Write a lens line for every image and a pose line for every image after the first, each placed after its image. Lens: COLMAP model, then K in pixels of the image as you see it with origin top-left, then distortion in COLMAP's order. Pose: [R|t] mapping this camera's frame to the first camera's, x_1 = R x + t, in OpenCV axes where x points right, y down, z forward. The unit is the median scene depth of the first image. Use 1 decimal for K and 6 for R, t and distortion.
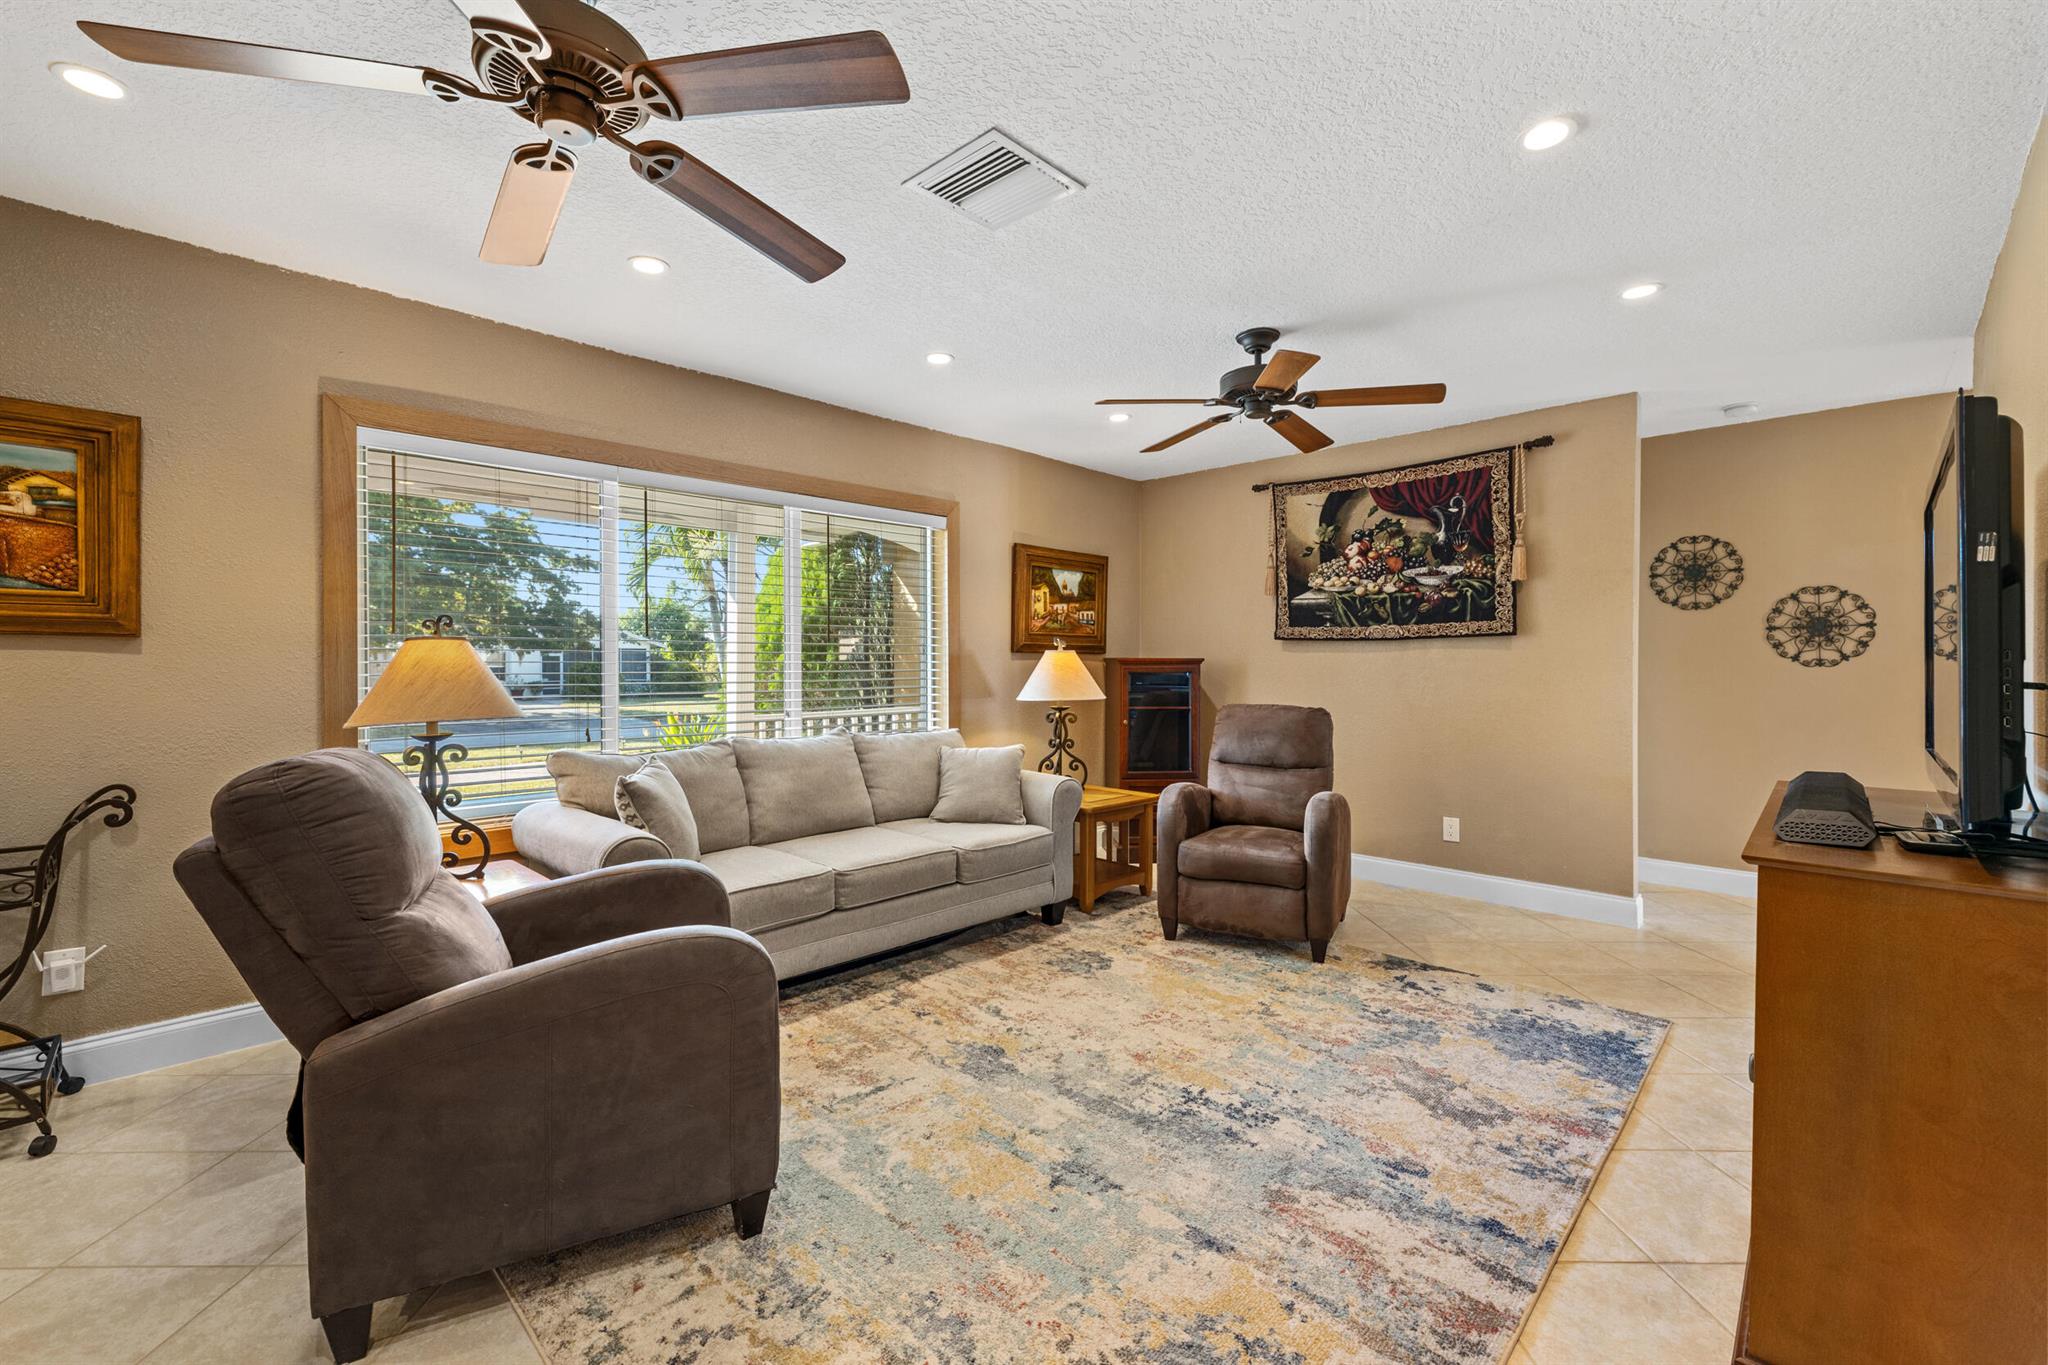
lens RADIAL K [[857.5, 0, 1015.5], [0, 857.5, 668.6], [0, 0, 1]] dist [0.002309, -0.000090]
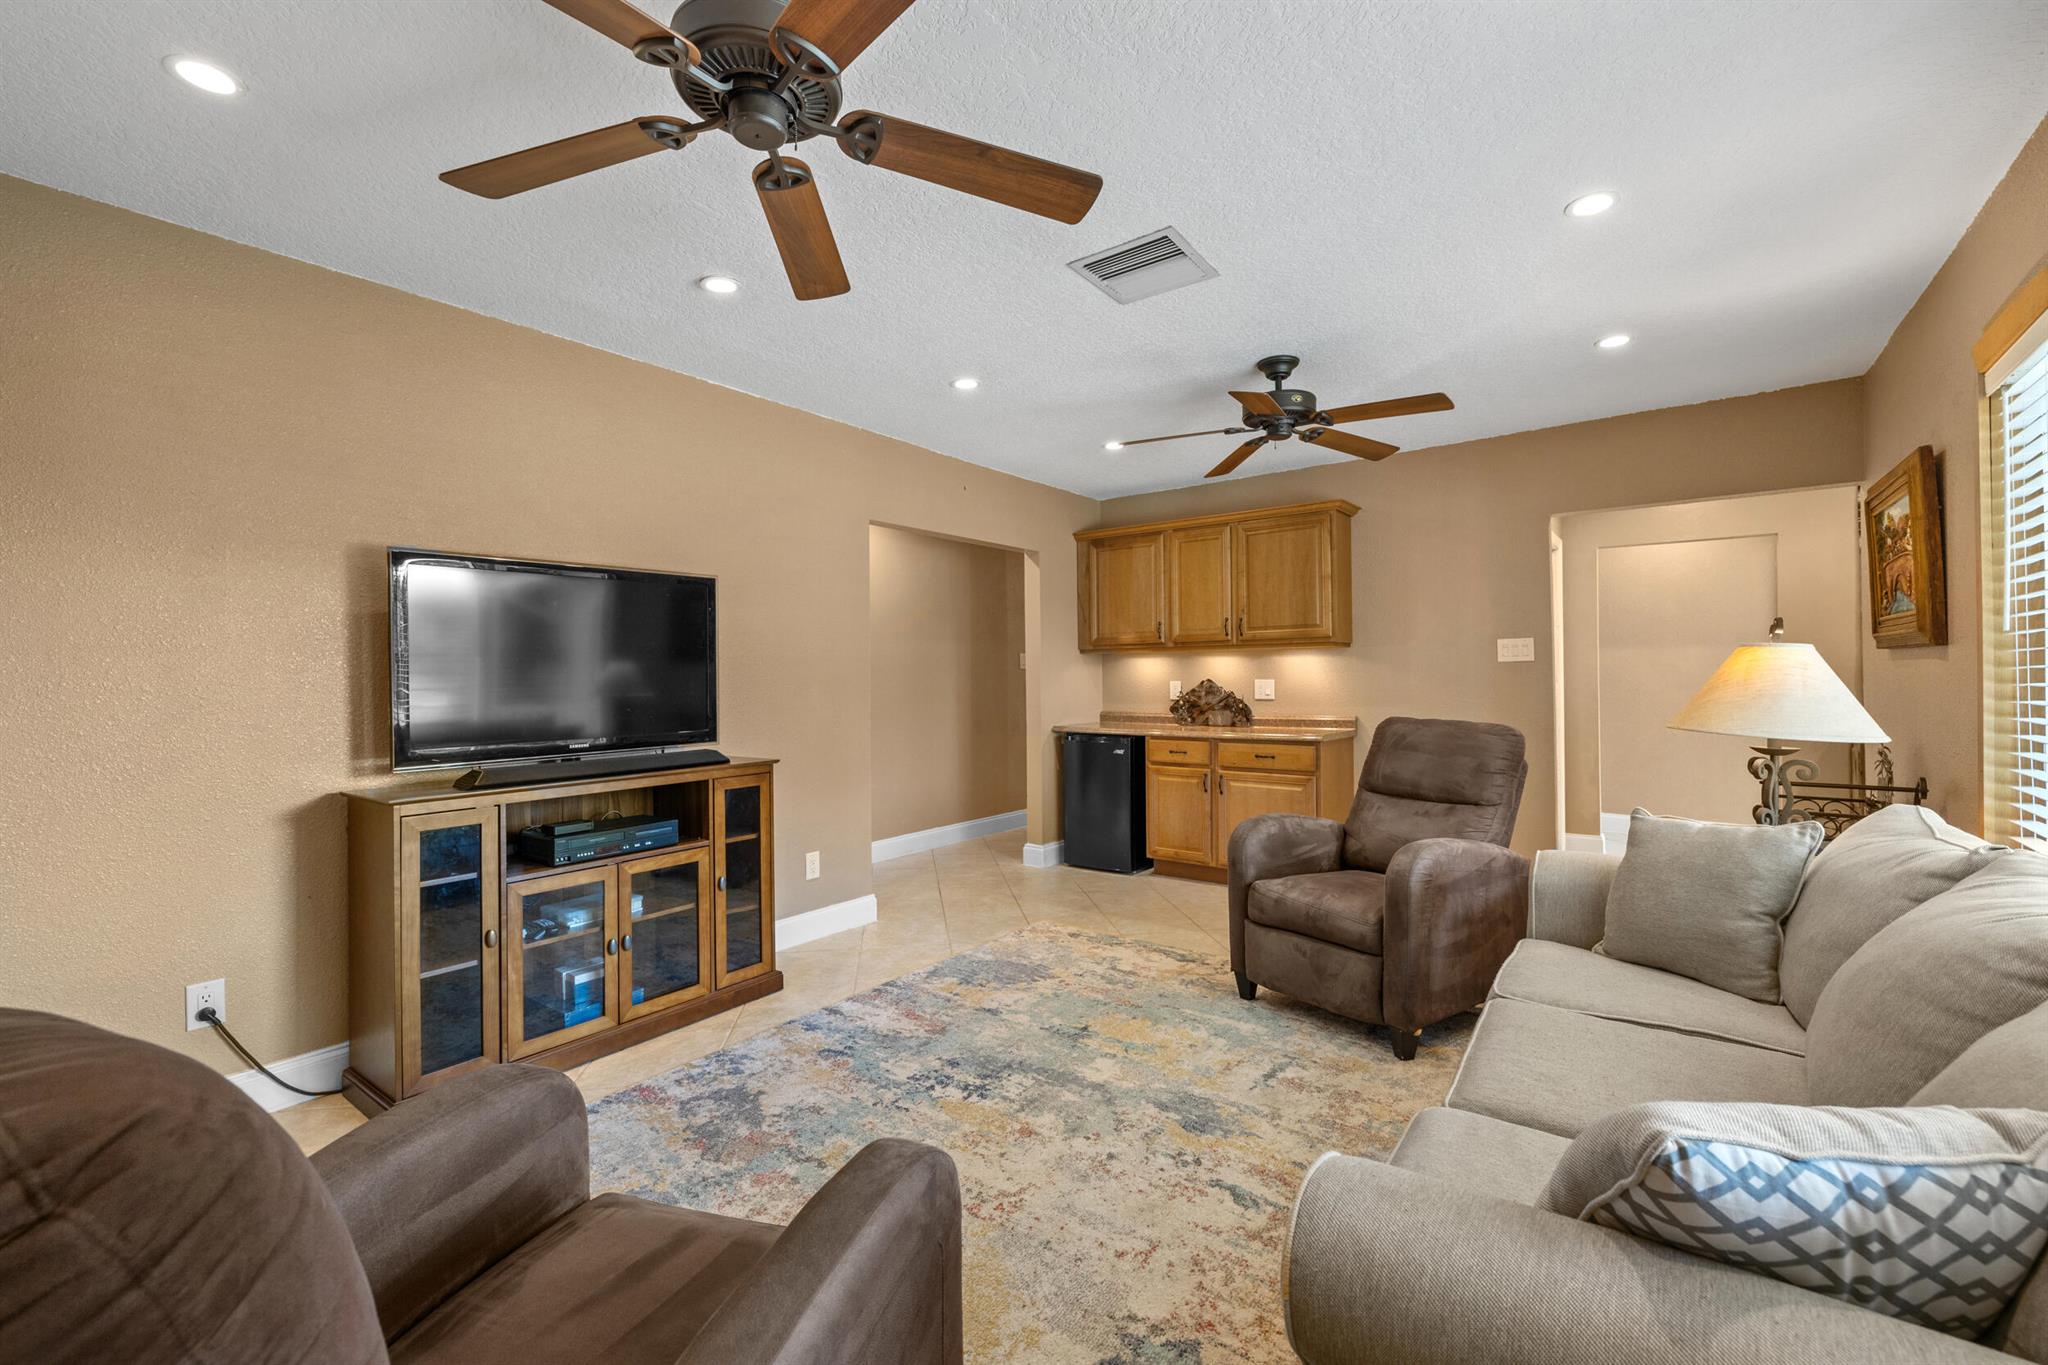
lens RADIAL K [[857.5, 0, 1015.5], [0, 857.5, 668.6], [0, 0, 1]] dist [0.002309, -0.000090]
pose [[-0.992316, 0.006151, -0.123578, 0.259460], [0.006941, 0.999958, -0.005964, -0.010107], [0.123536, -0.006776, -0.992317, 1.852037]]
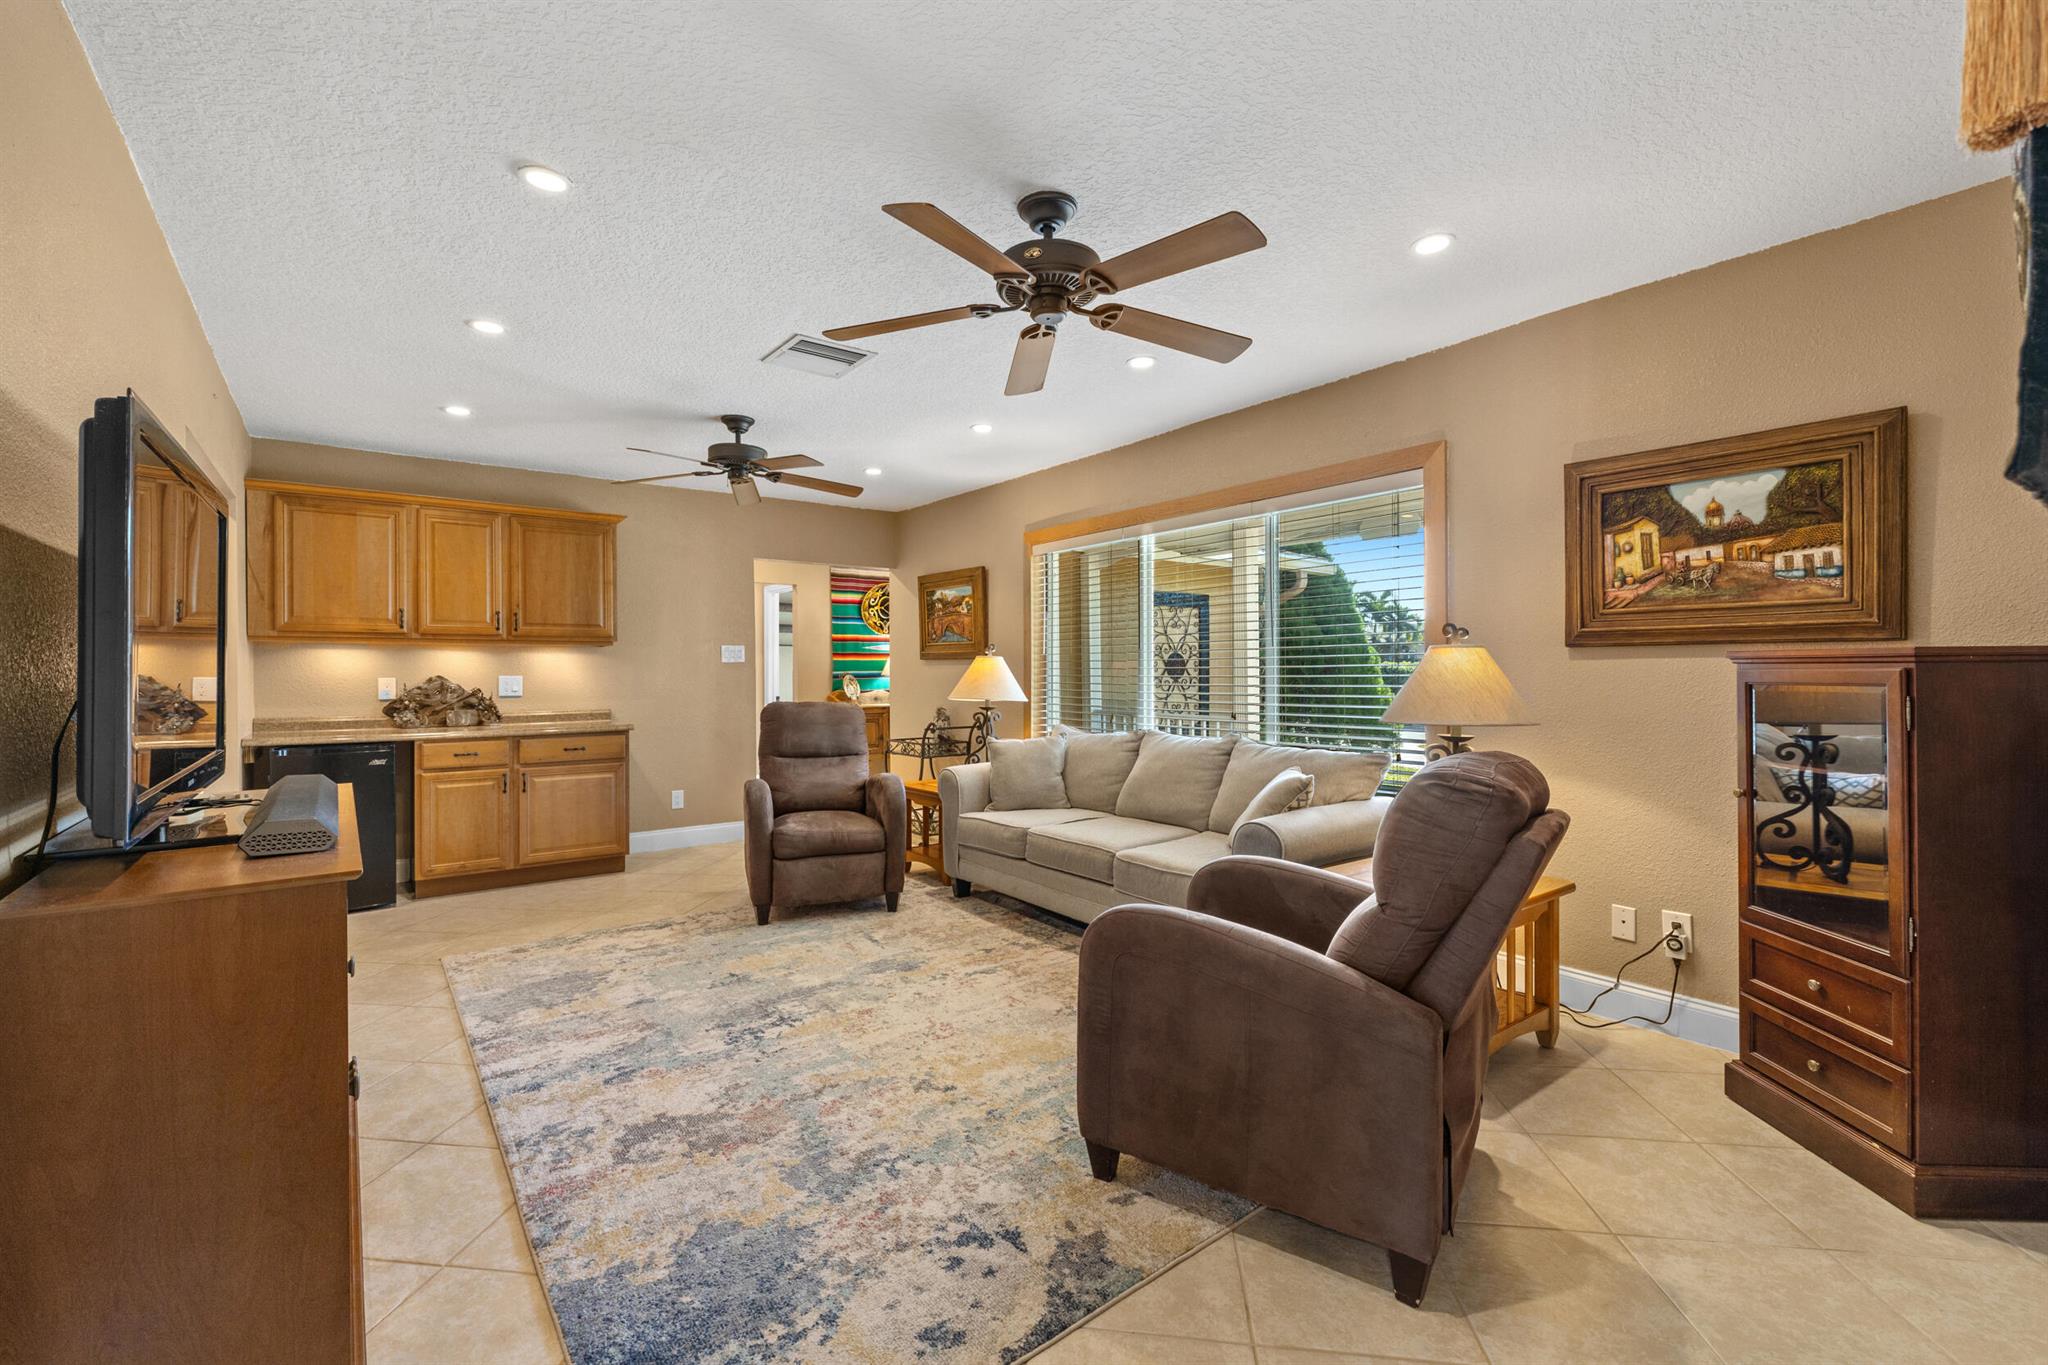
lens RADIAL K [[857.5, 0, 1015.5], [0, 857.5, 668.6], [0, 0, 1]] dist [0.002309, -0.000090]
pose [[-0.142379, -0.002826, -0.989808, 1.248462], [-0.000061, 0.999996, -0.002846, -0.003933], [0.989812, -0.000345, -0.142379, 1.356148]]
